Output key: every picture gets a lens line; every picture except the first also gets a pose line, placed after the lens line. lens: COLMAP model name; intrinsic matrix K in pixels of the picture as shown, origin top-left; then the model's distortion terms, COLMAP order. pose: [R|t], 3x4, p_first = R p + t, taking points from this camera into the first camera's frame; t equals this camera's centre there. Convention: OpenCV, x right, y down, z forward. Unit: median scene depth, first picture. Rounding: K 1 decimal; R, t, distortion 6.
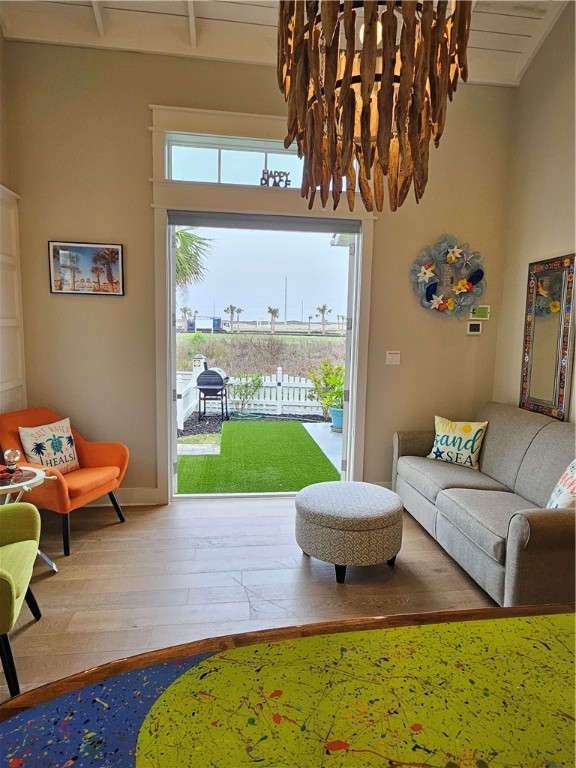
lens RADIAL K [[473.3, 0, 294.8], [0, 473.3, 383.0], [0, 0, 1]] dist [0.010721, -0.004081]
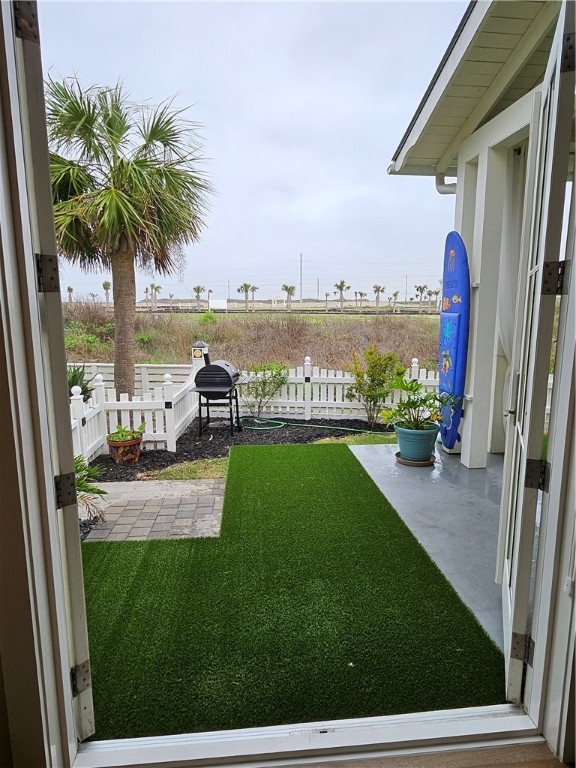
lens RADIAL K [[473.3, 0, 294.8], [0, 473.3, 383.0], [0, 0, 1]] dist [0.010721, -0.004081]
pose [[0.999309, -0.013682, -0.034573, -0.027404], [0.015214, 0.998895, 0.044461, -0.025625], [0.033926, -0.044957, 0.998413, 0.251858]]
